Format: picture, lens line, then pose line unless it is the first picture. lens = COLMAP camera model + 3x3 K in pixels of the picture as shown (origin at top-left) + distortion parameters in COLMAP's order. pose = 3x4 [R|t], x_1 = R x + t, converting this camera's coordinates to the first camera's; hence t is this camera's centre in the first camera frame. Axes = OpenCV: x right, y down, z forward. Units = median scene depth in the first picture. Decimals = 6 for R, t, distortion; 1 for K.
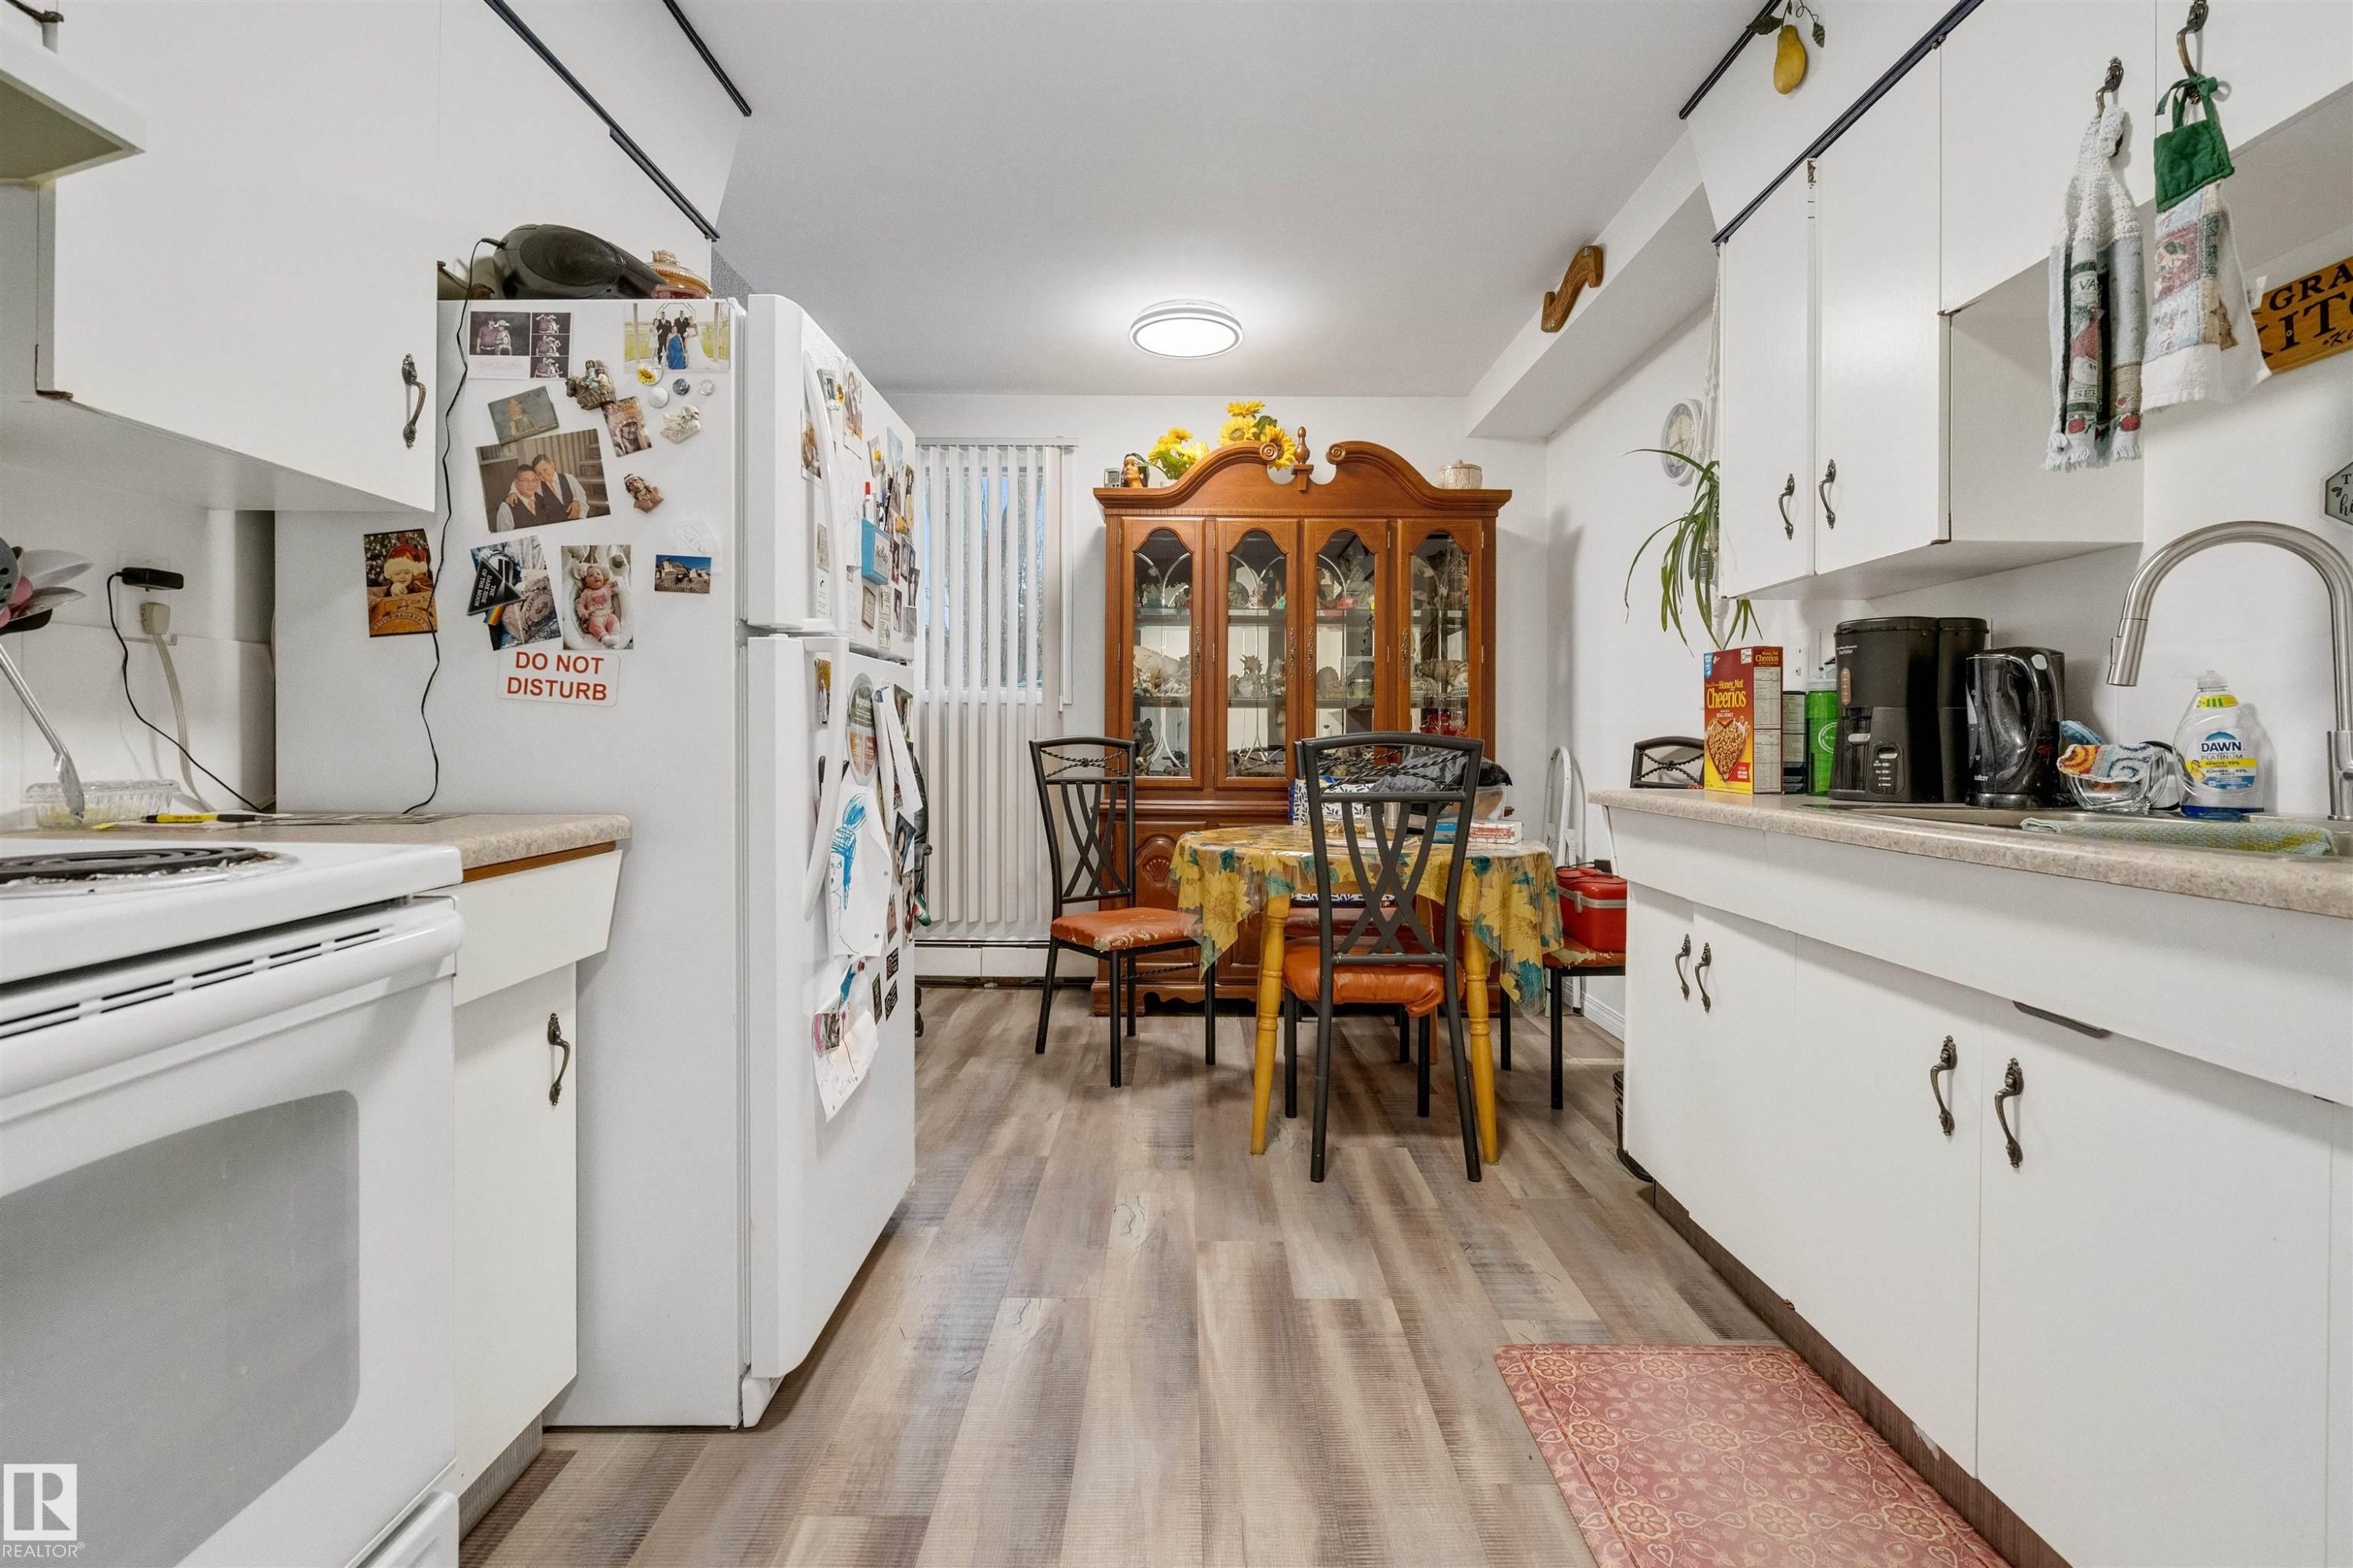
lens RADIAL K [[1056.6, 0, 1169.8], [0, 1056.6, 746.2], [0, 0, 1]] dist [-0.002662, 0.000746]
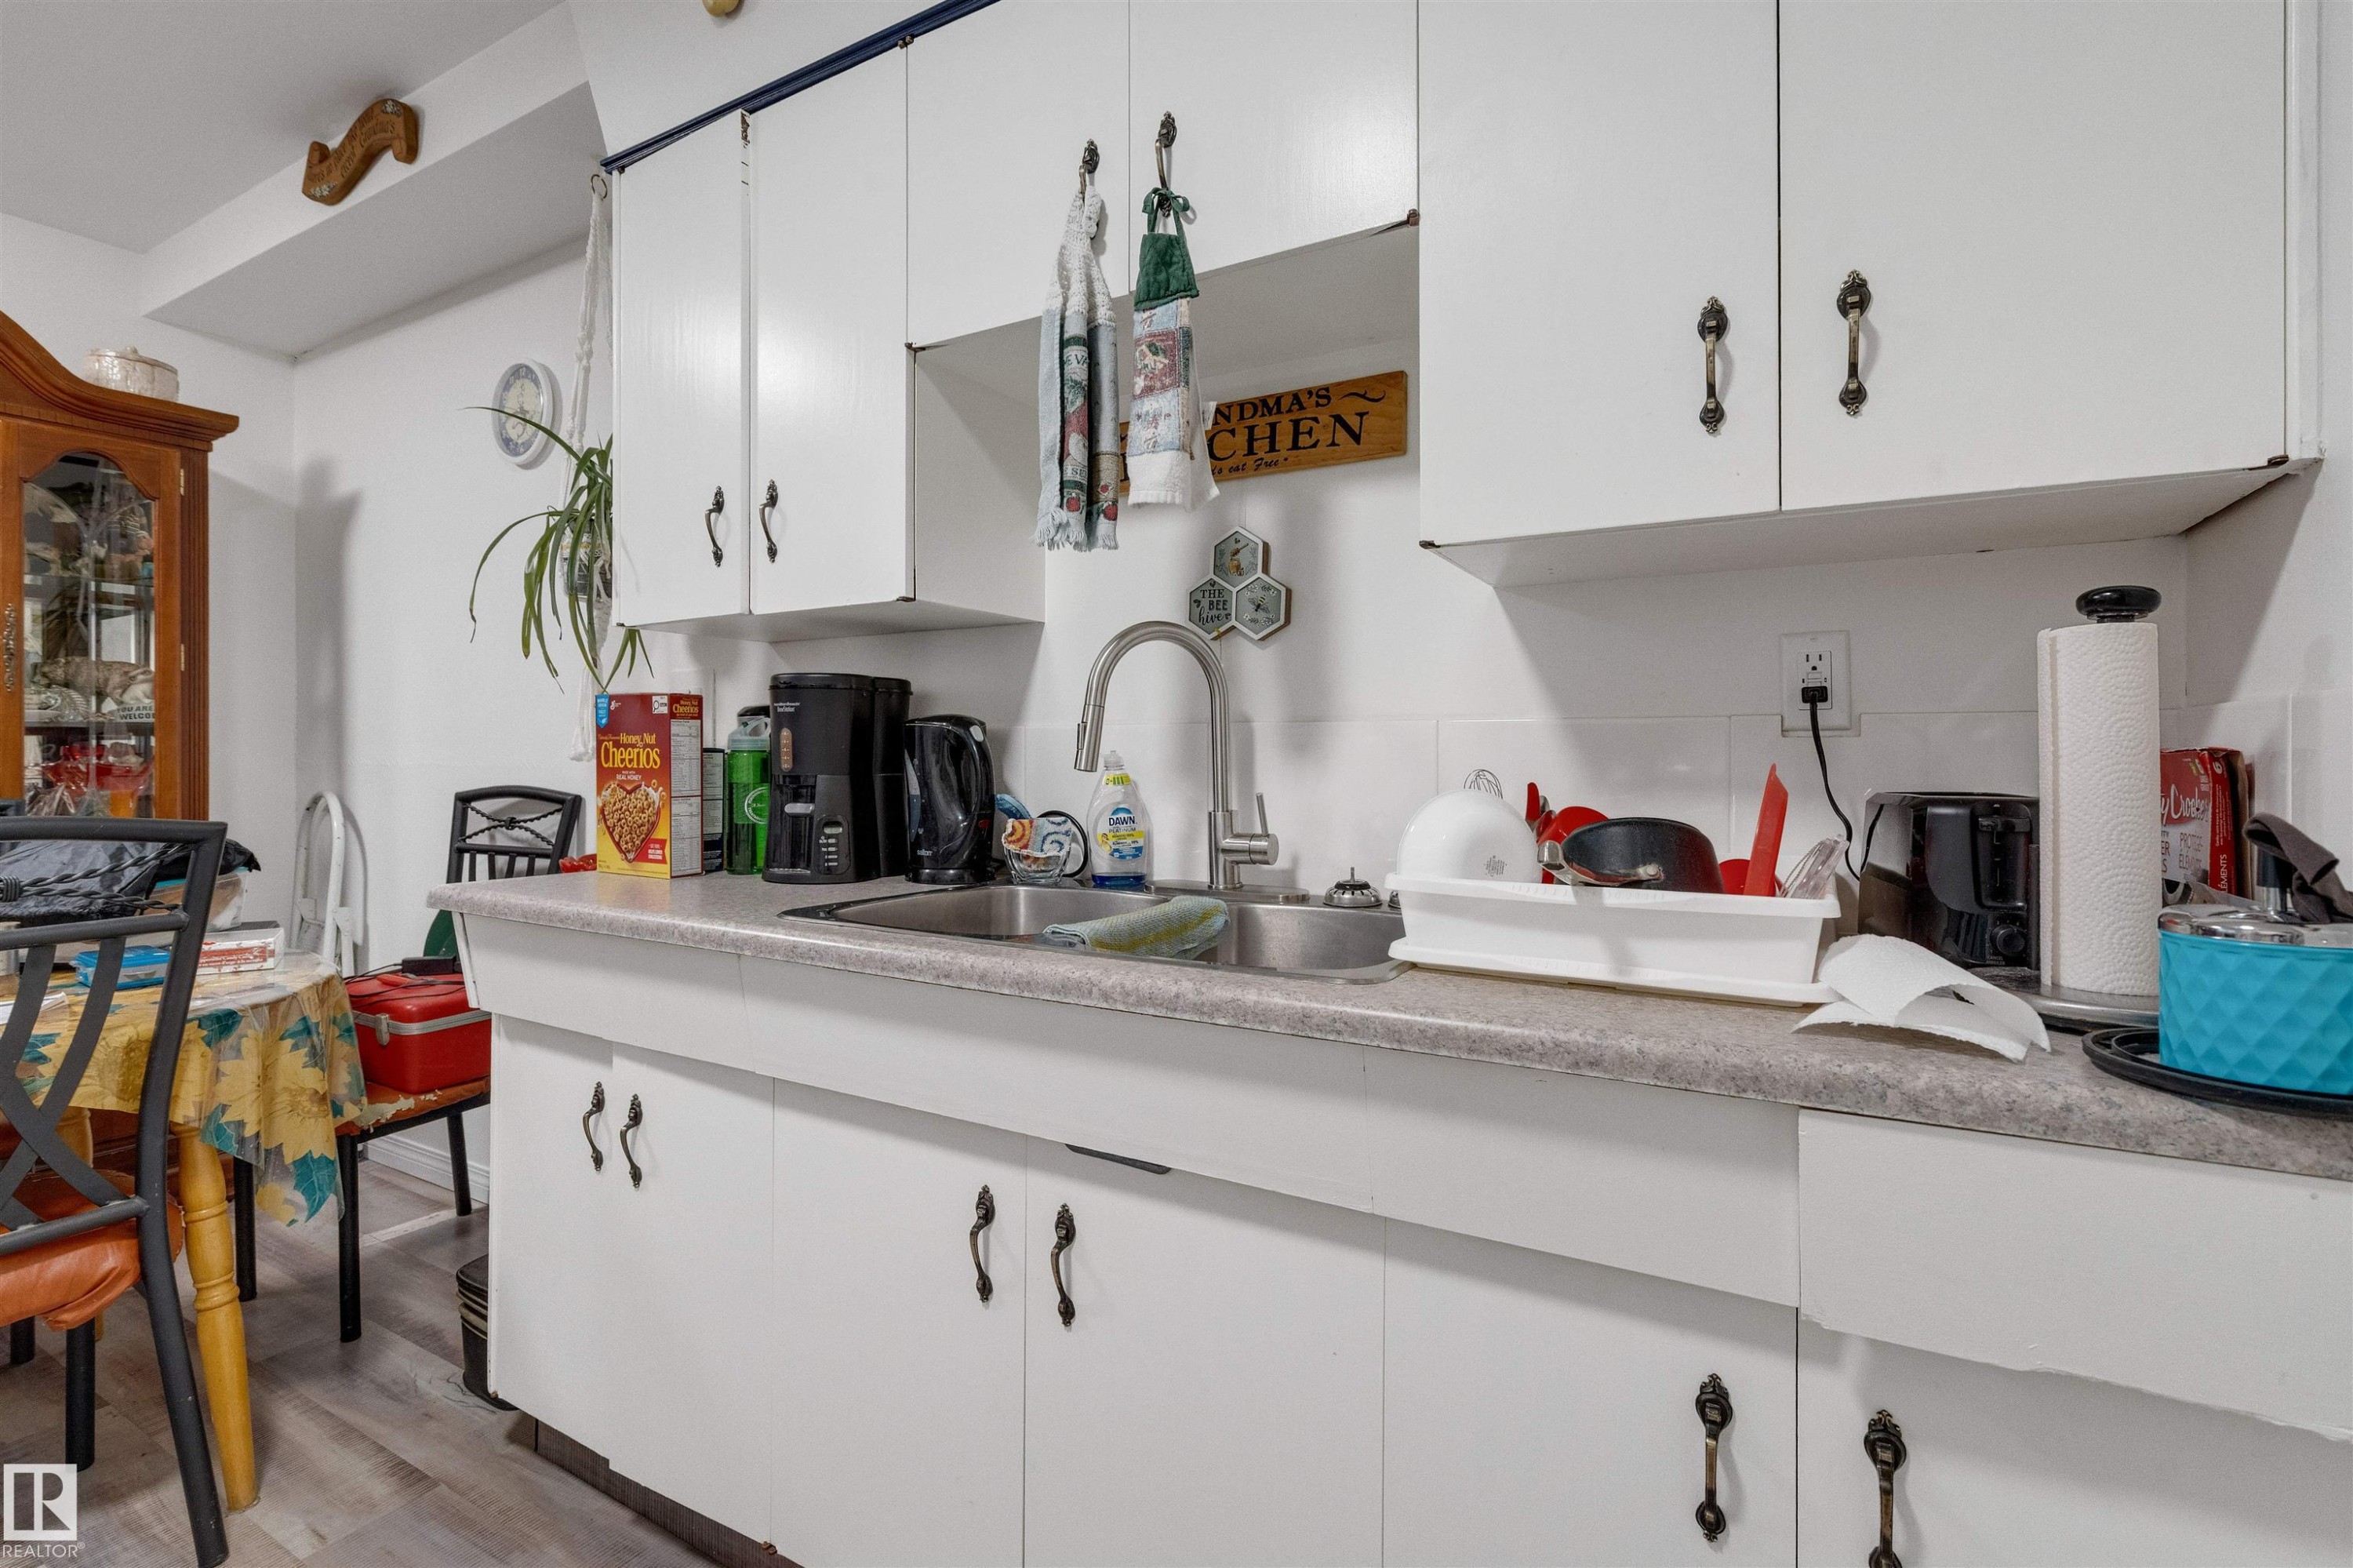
lens RADIAL K [[1056.6, 0, 1169.8], [0, 1056.6, 746.2], [0, 0, 1]] dist [-0.002662, 0.000746]
pose [[0.483658, -0.004982, 0.875243, 0.038925], [0.007709, 0.999969, 0.001432, -0.053286], [-0.875223, 0.006054, 0.483682, 0.288418]]
